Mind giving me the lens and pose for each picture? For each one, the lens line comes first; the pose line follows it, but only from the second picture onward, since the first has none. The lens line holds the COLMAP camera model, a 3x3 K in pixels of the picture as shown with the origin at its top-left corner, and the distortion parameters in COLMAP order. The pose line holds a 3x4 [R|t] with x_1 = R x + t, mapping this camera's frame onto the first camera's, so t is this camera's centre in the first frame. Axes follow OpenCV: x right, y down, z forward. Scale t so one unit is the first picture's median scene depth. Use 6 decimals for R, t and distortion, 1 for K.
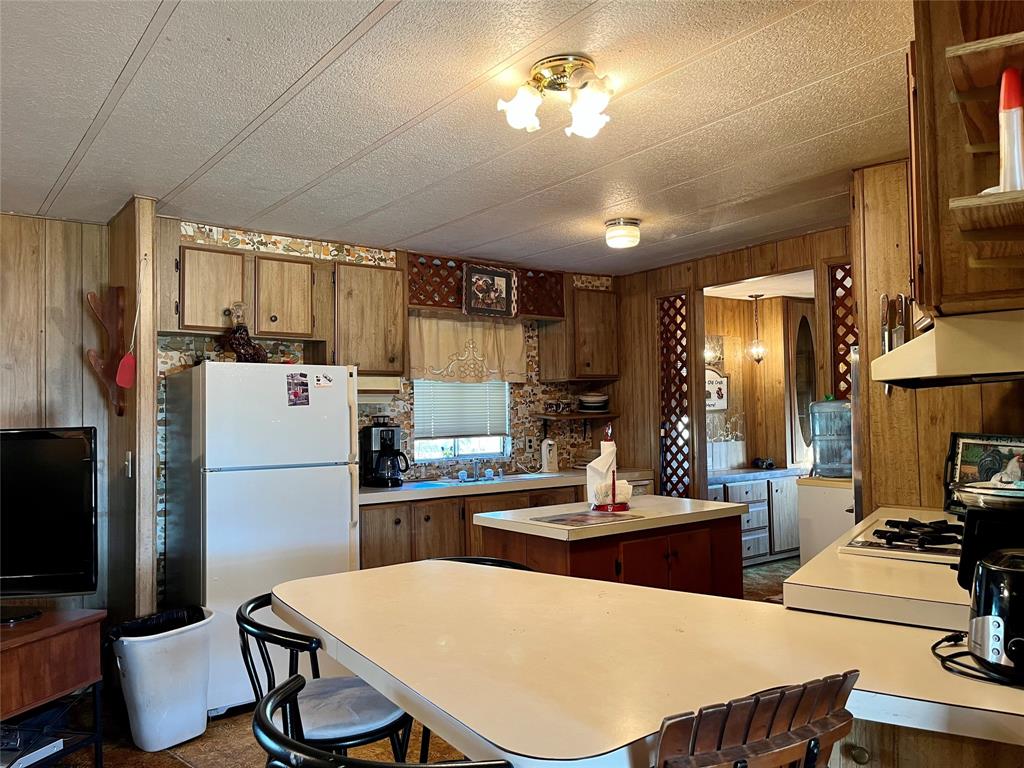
lens RADIAL K [[765.5, 0, 510.9], [0, 765.5, 385.0], [0, 0, 1]] dist [0.054417, -0.075322]
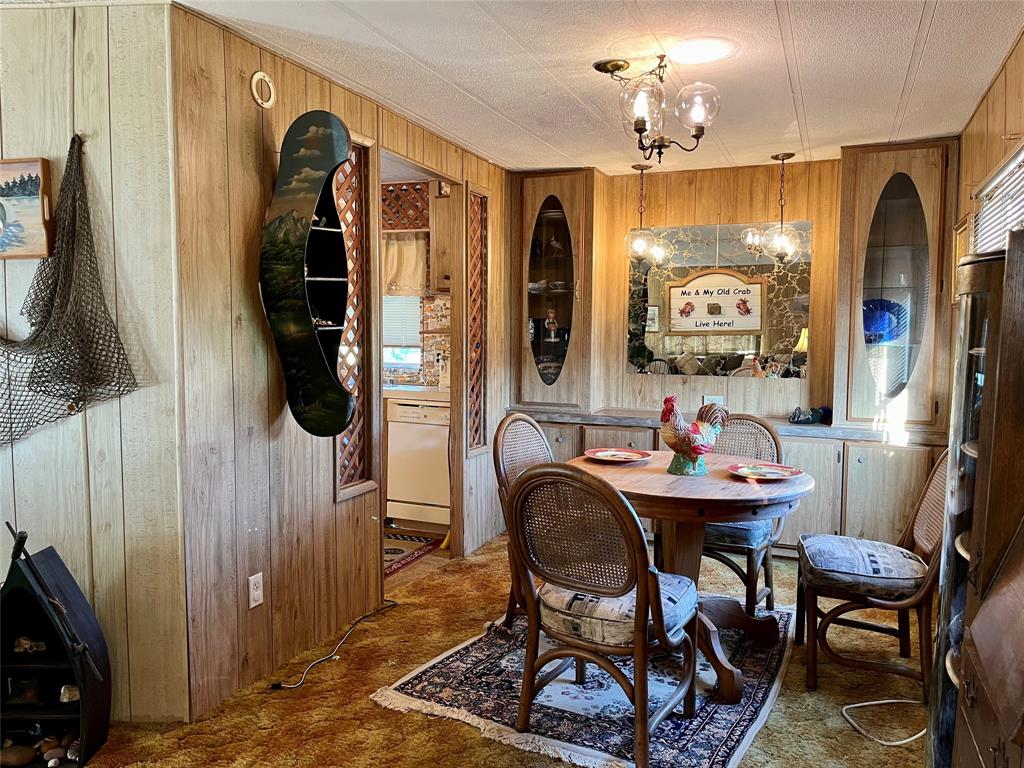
lens RADIAL K [[765.5, 0, 536.1], [0, 765.5, 386.8], [0, 0, 1]] dist [0.054417, -0.075322]
pose [[0.513863, 0.093780, -0.852731, 0.782619], [0.012615, 0.993073, 0.116816, -0.001500], [0.857779, -0.070785, 0.509121, 0.478668]]
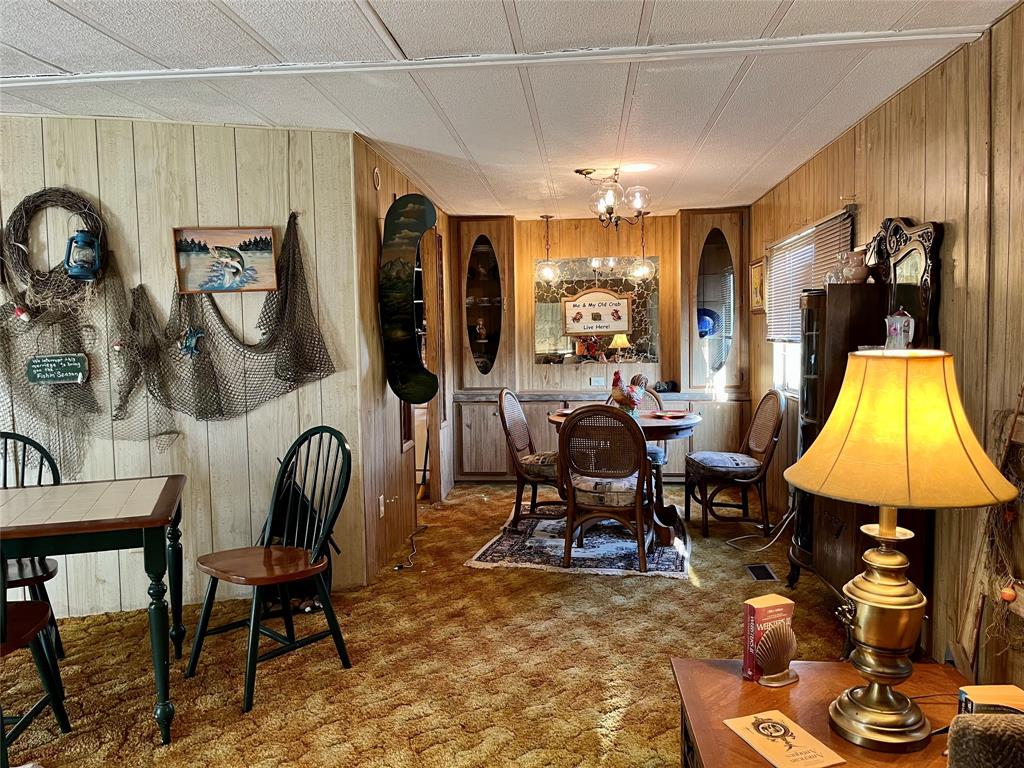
lens RADIAL K [[765.5, 0, 529.4], [0, 765.5, 387.9], [0, 0, 1]] dist [0.054417, -0.075322]
pose [[0.746579, 0.058420, -0.662727, 0.864740], [0.023443, 0.993209, 0.113961, -0.011529], [0.664884, -0.100617, 0.740139, 0.169266]]
